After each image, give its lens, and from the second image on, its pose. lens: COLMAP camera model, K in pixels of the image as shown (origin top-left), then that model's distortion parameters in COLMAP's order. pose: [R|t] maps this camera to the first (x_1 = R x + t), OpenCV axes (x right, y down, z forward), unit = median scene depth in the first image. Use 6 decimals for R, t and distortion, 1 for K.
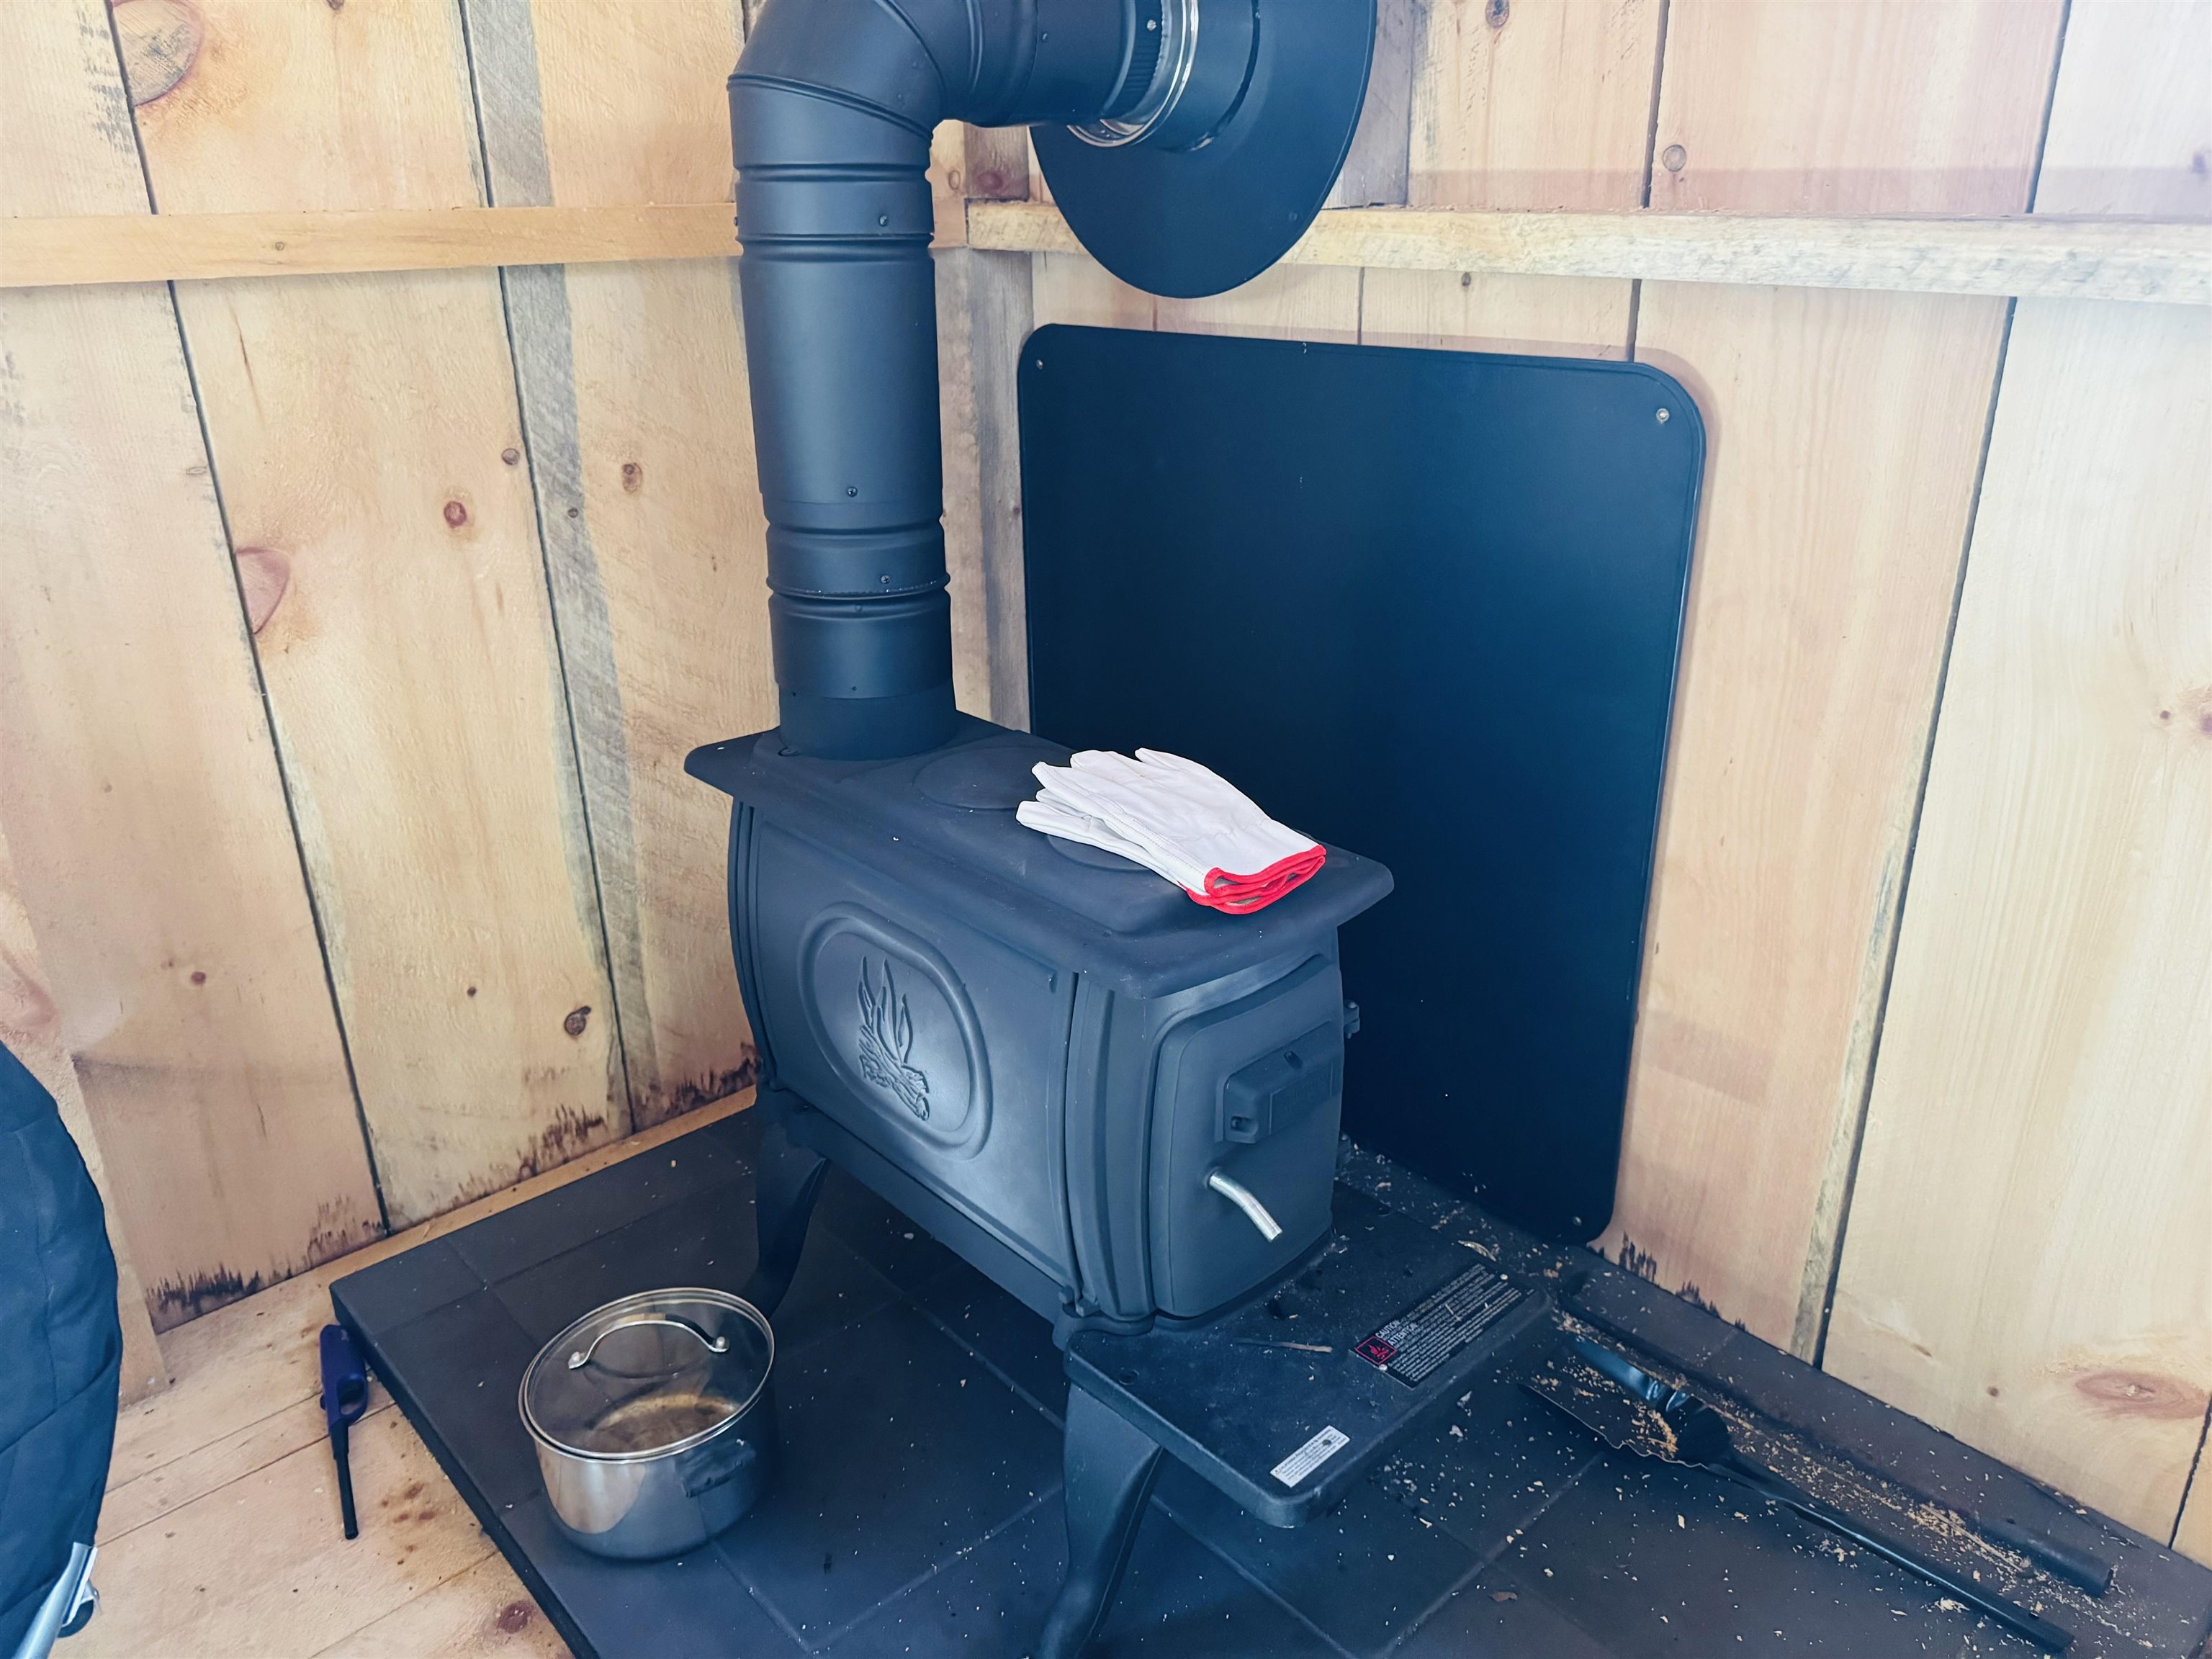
lens RADIAL K [[1566.7, 0, 1111.5], [0, 1566.7, 826.7], [0, 0, 1]] dist [0.047063, -0.028743]
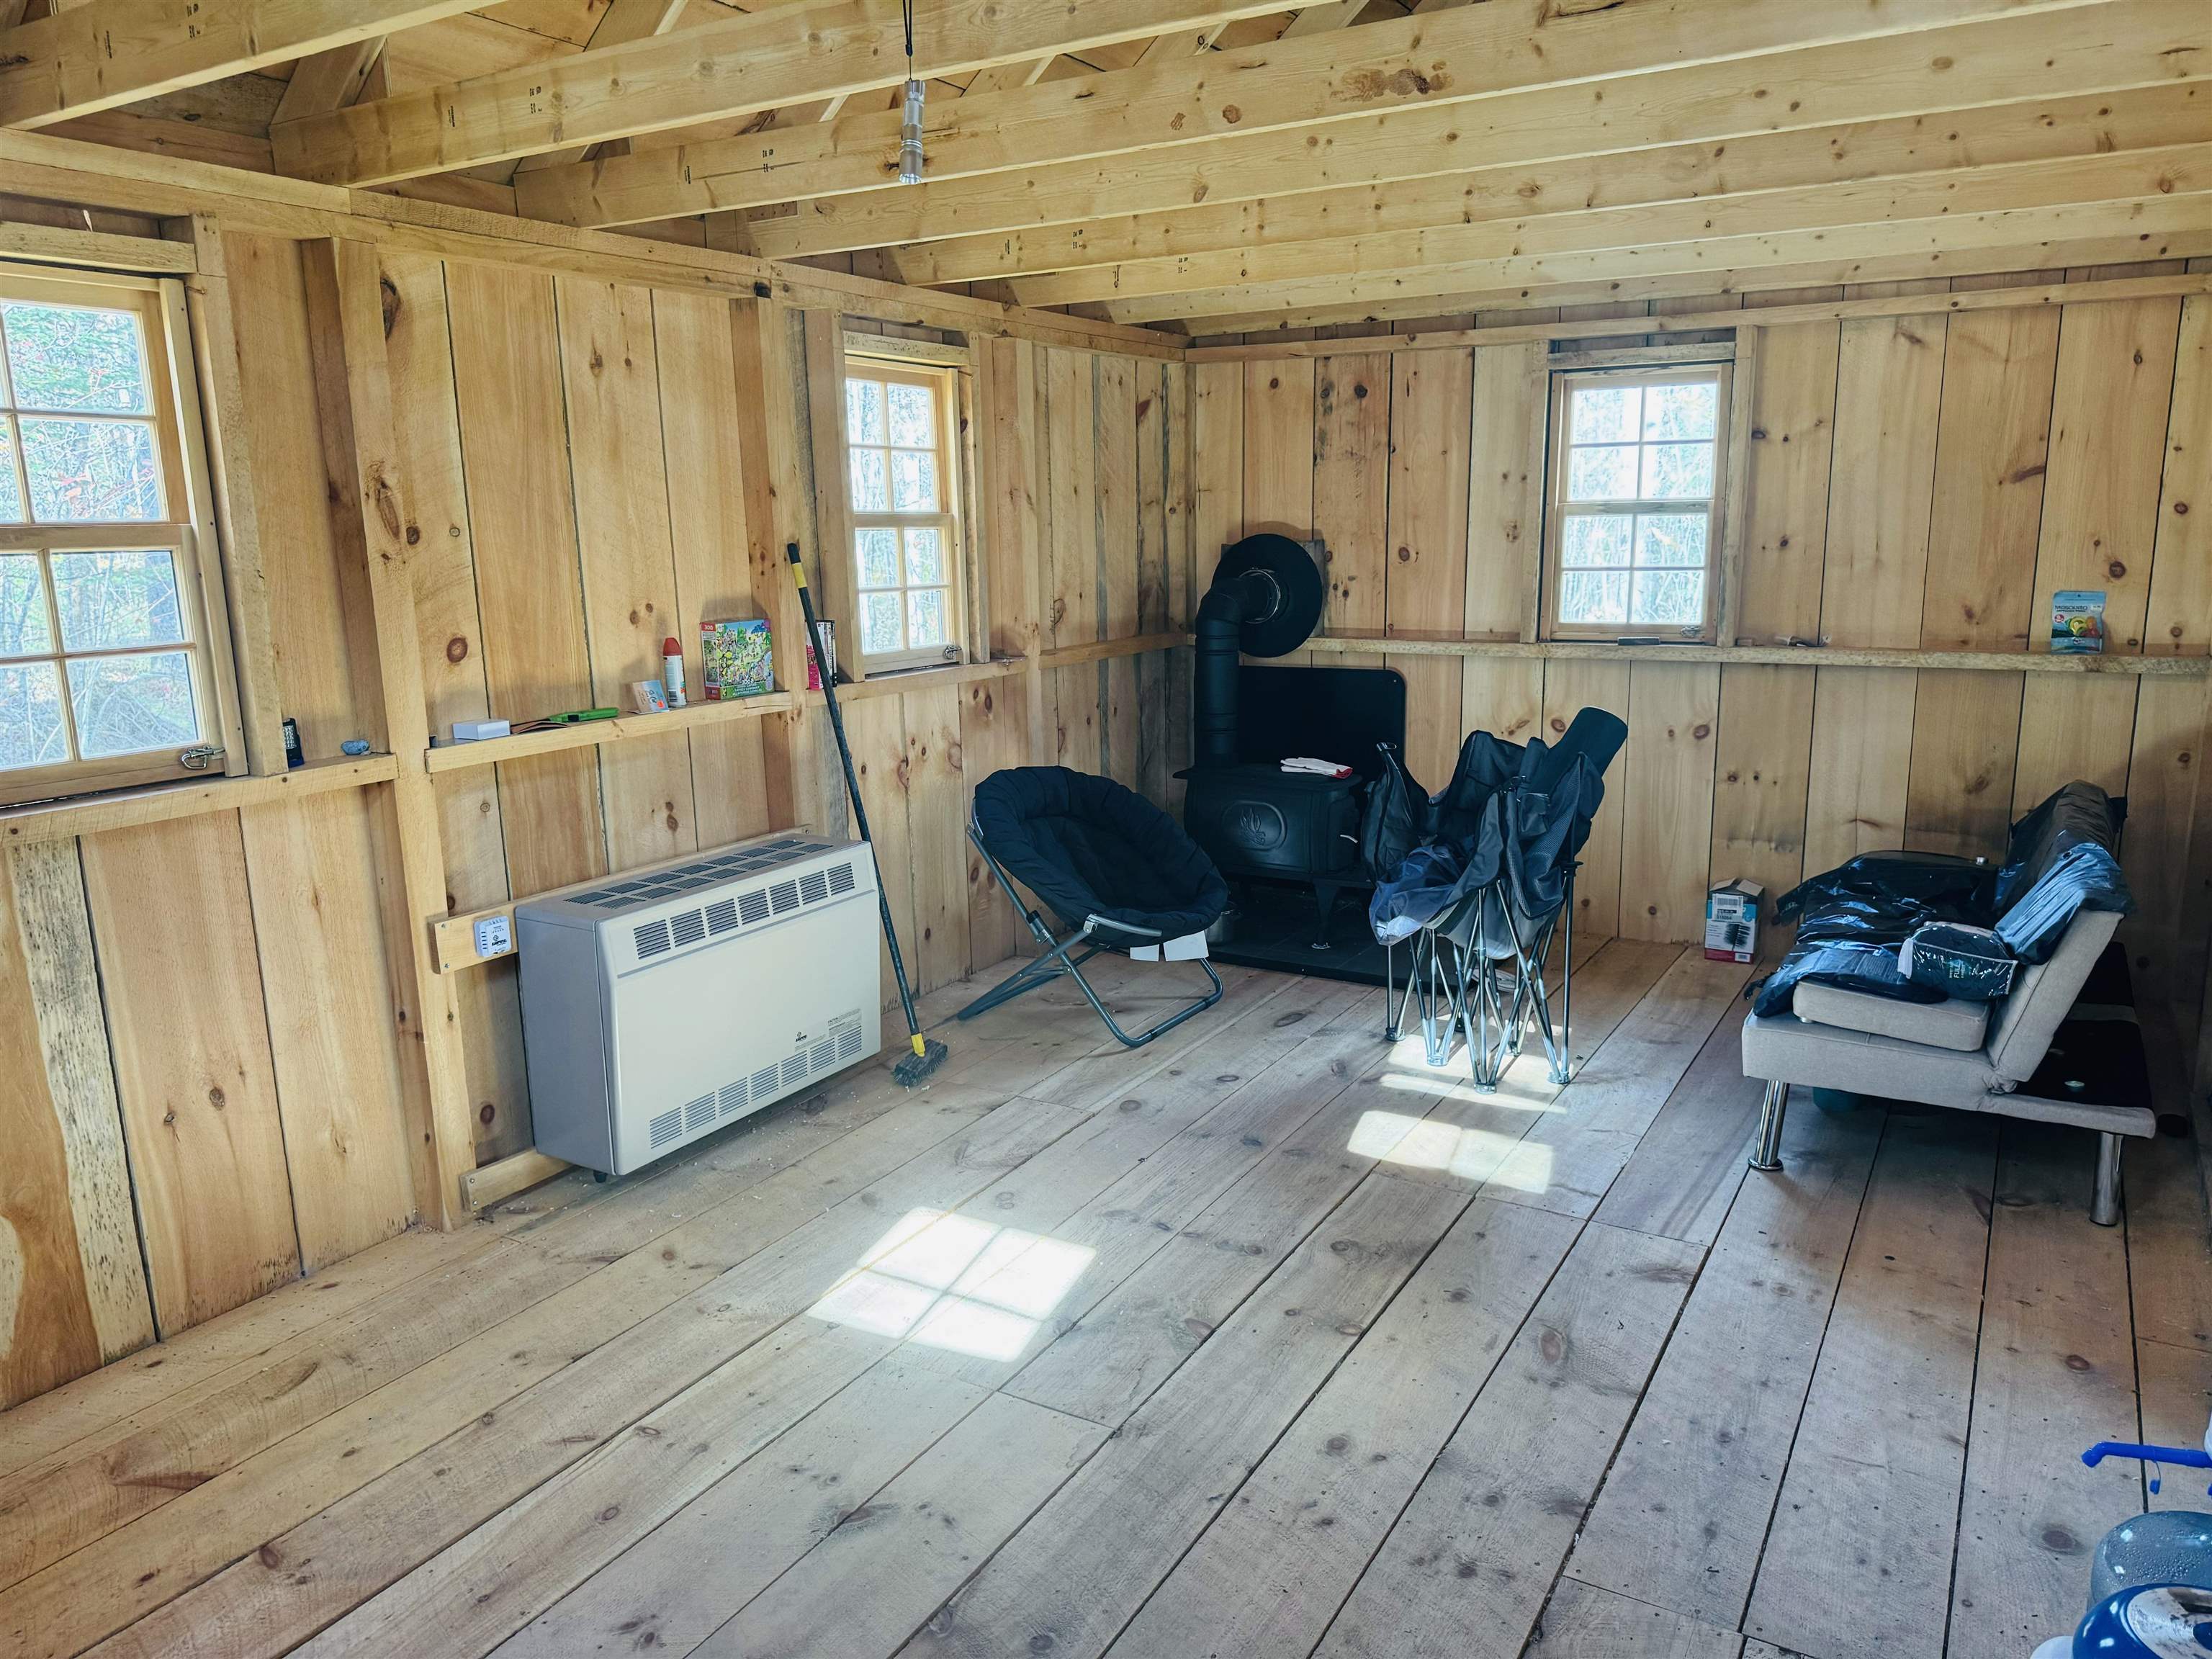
lens RADIAL K [[1566.7, 0, 1108.6], [0, 1566.7, 843.6], [0, 0, 1]] dist [0.047063, -0.028743]
pose [[0.960498, -0.069146, 0.269559, -1.670587], [0.114309, 0.981181, -0.155619, 0.791661], [-0.253726, 0.180285, 0.950327, -2.942307]]
